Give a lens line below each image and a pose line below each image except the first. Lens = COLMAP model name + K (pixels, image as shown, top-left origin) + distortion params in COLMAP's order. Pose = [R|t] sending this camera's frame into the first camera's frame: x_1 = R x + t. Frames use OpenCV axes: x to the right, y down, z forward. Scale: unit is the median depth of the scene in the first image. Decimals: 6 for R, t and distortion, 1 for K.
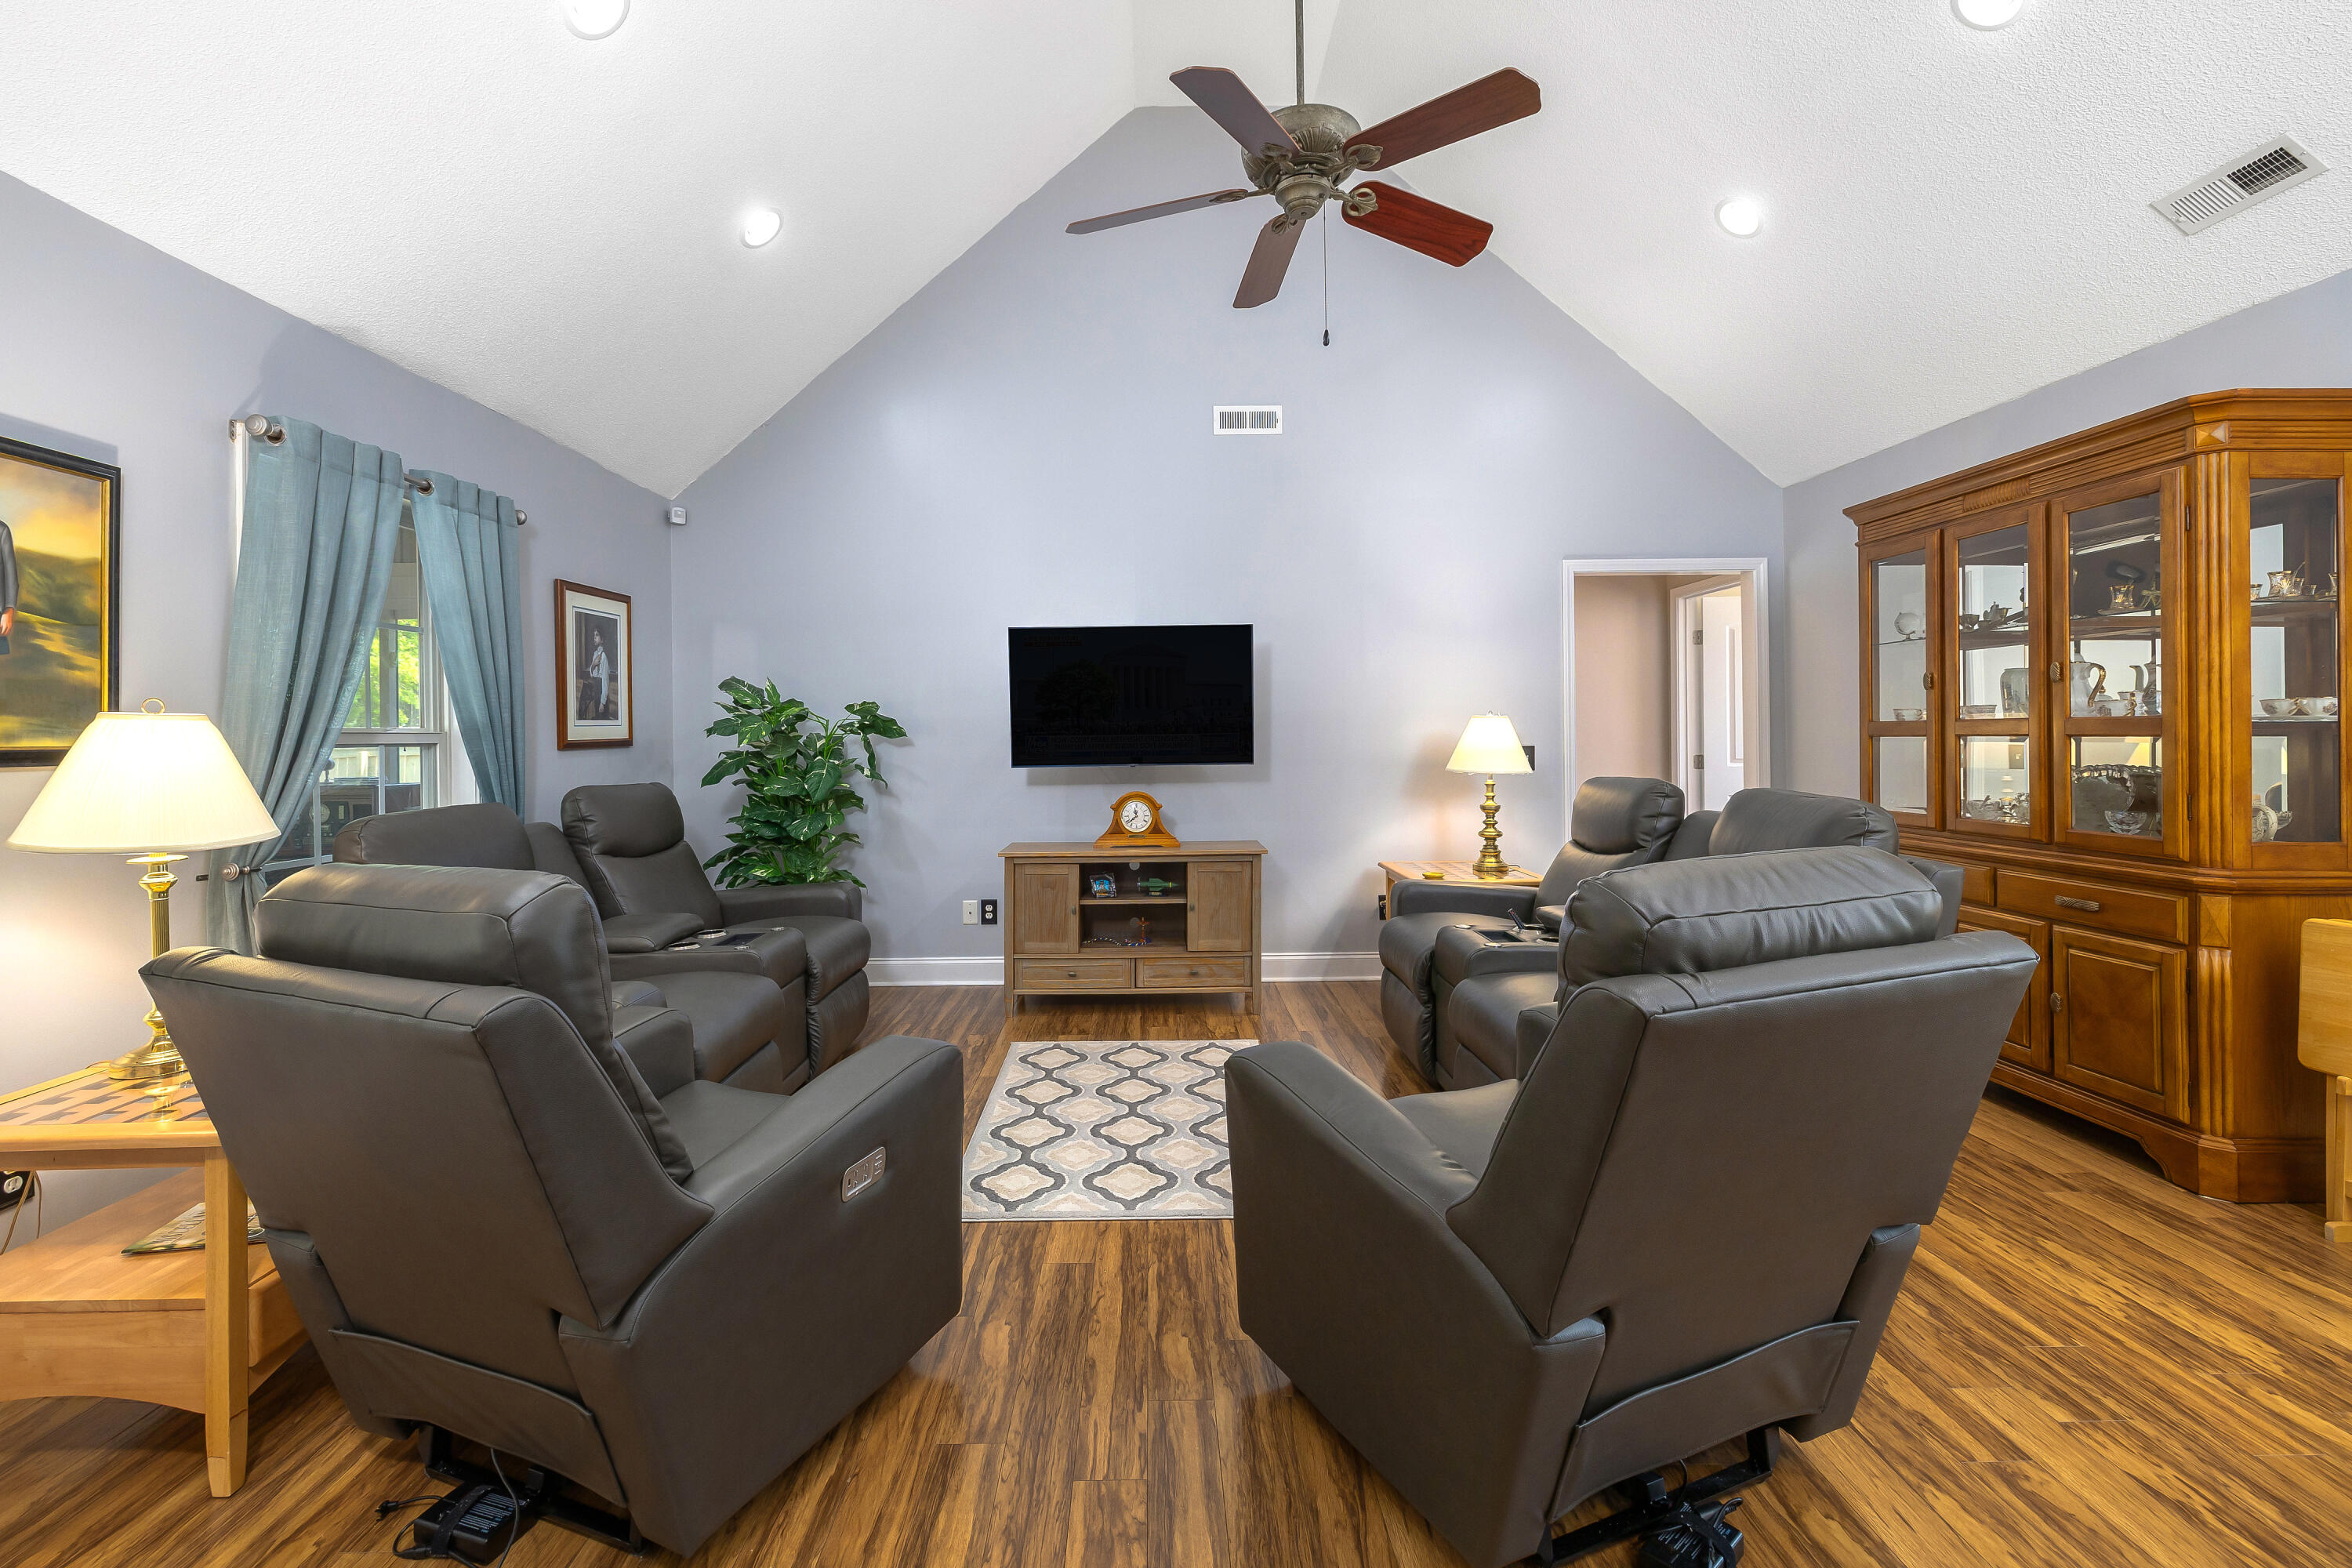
lens RADIAL K [[1013.0, 0, 1157.1], [0, 1013.0, 738.3], [0, 0, 1]] dist [0.000199, -0.000058]
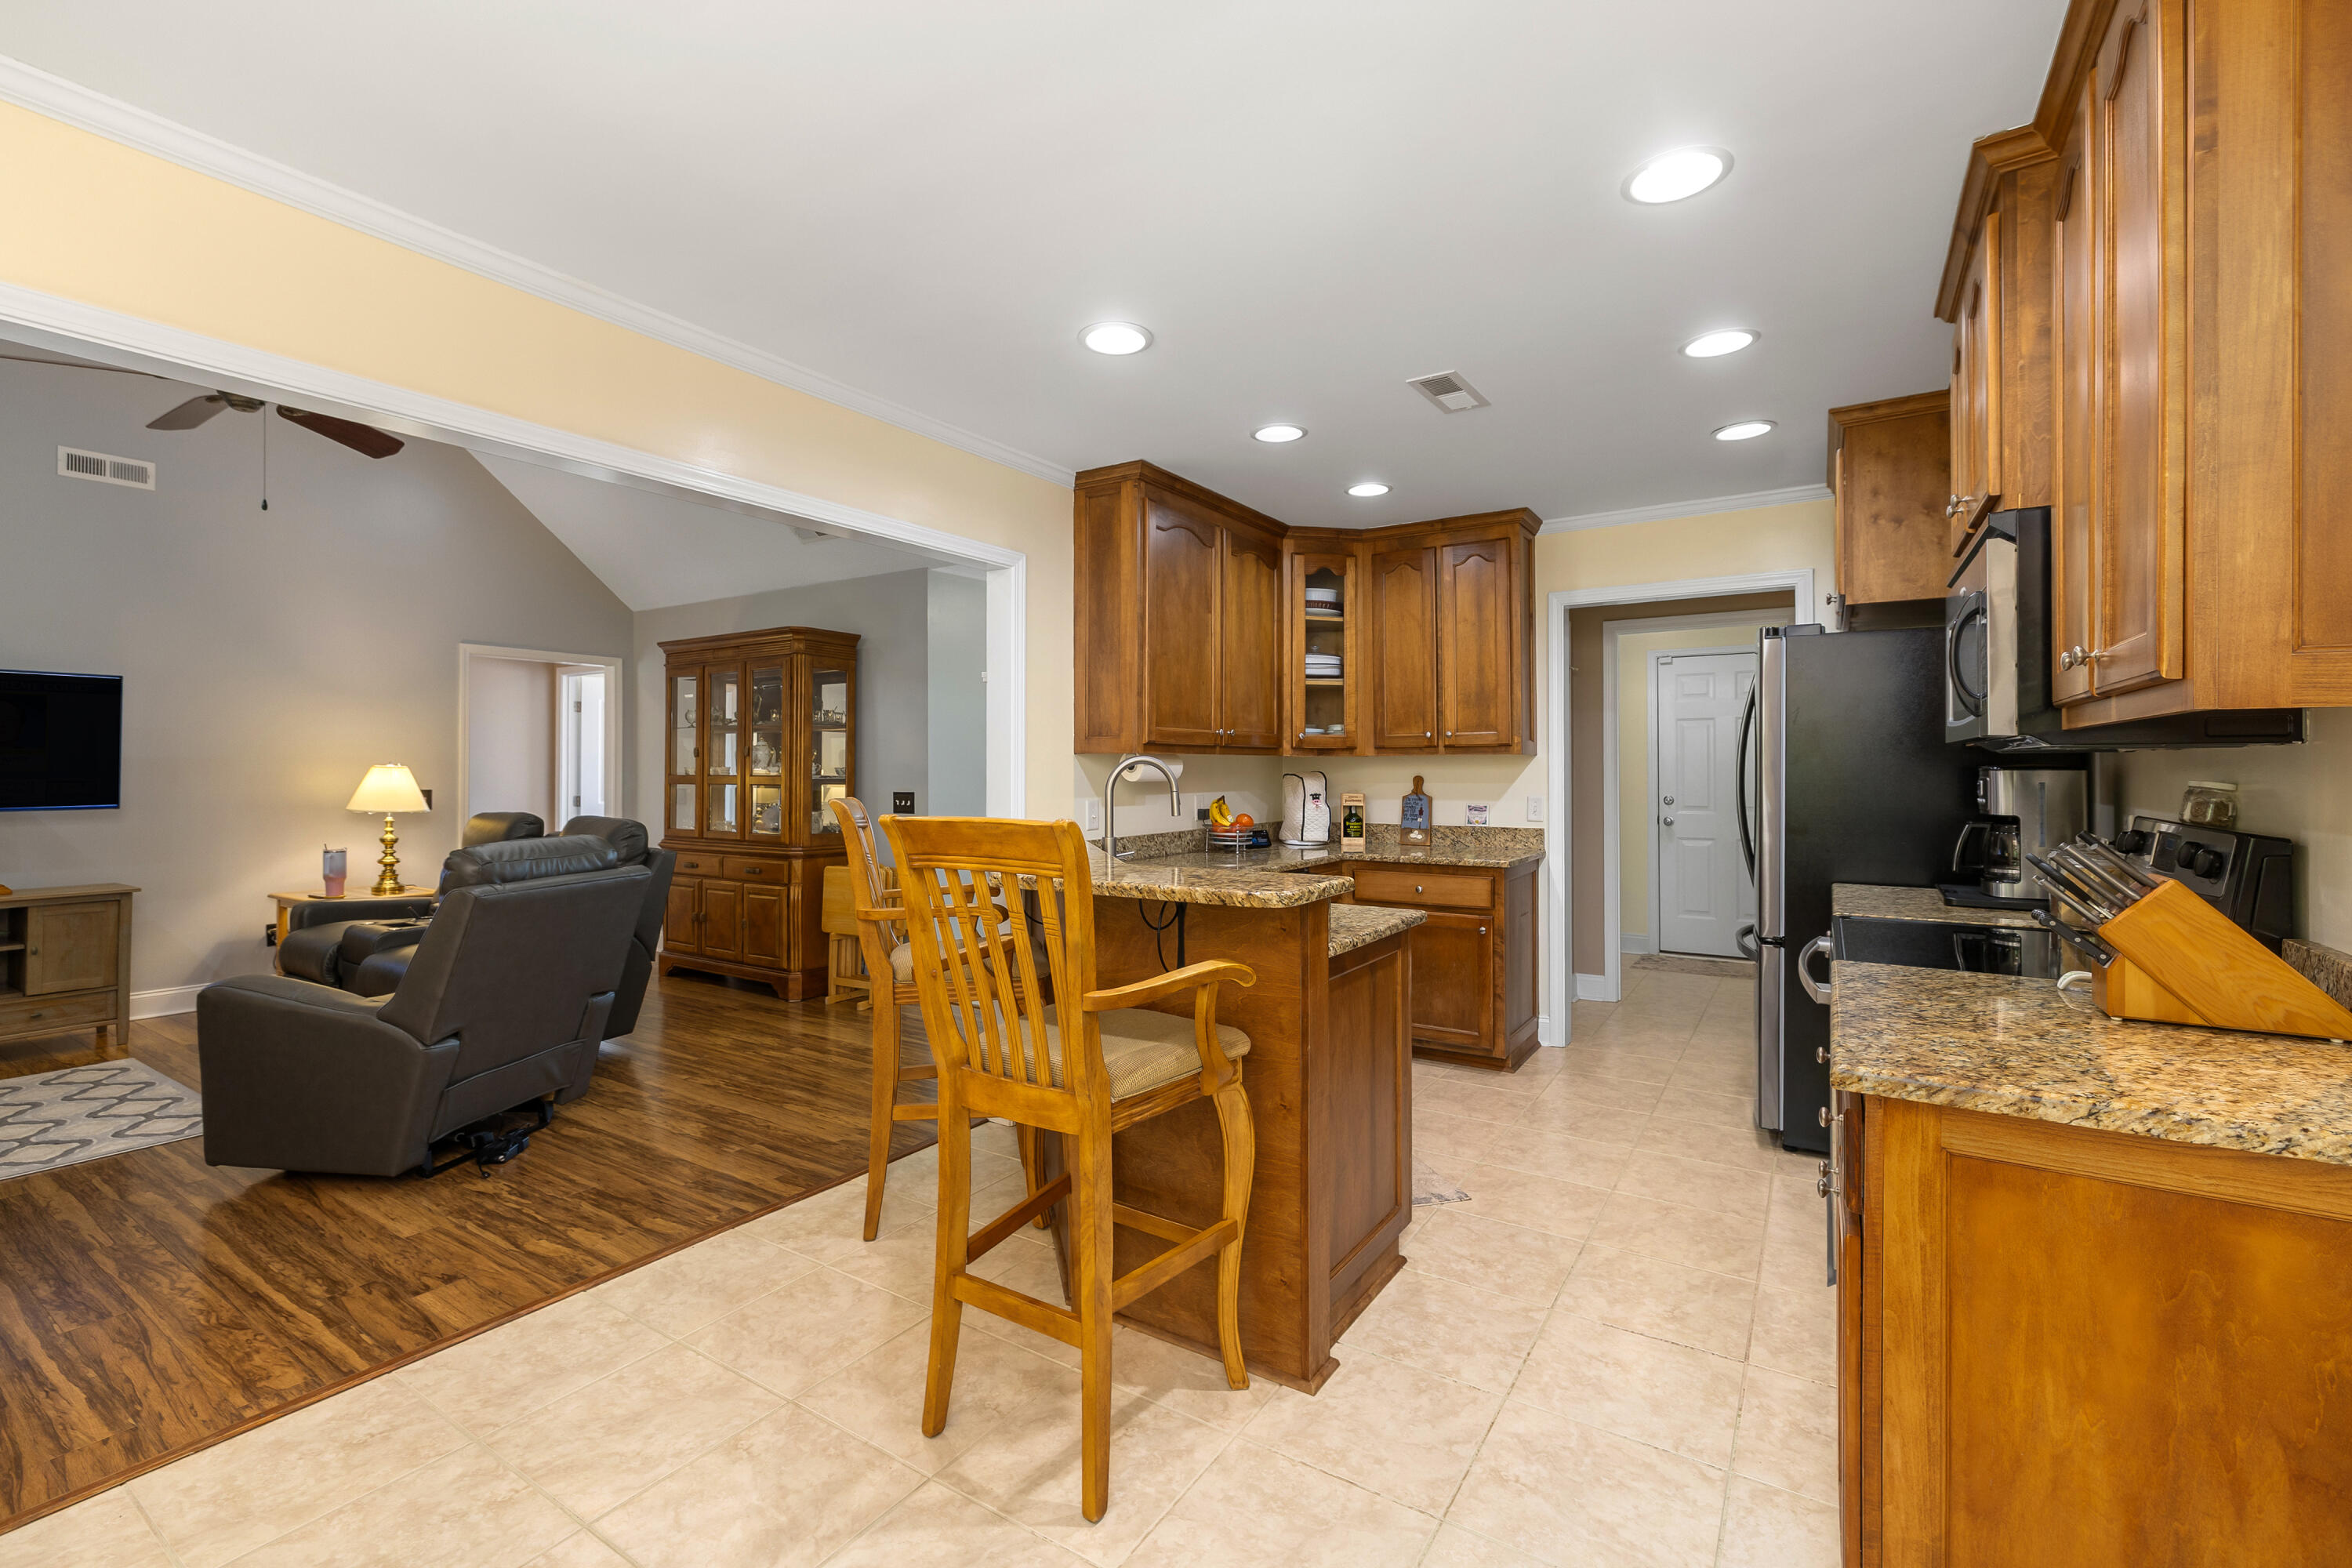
lens RADIAL K [[1013.0, 0, 1172.5], [0, 1013.0, 764.1], [0, 0, 1]] dist [0.000199, -0.000058]
pose [[0.551771, 0.017717, 0.833807, -0.210161], [-0.004874, 0.999826, -0.018020, -0.008579], [-0.833981, 0.005879, 0.551761, -0.573872]]
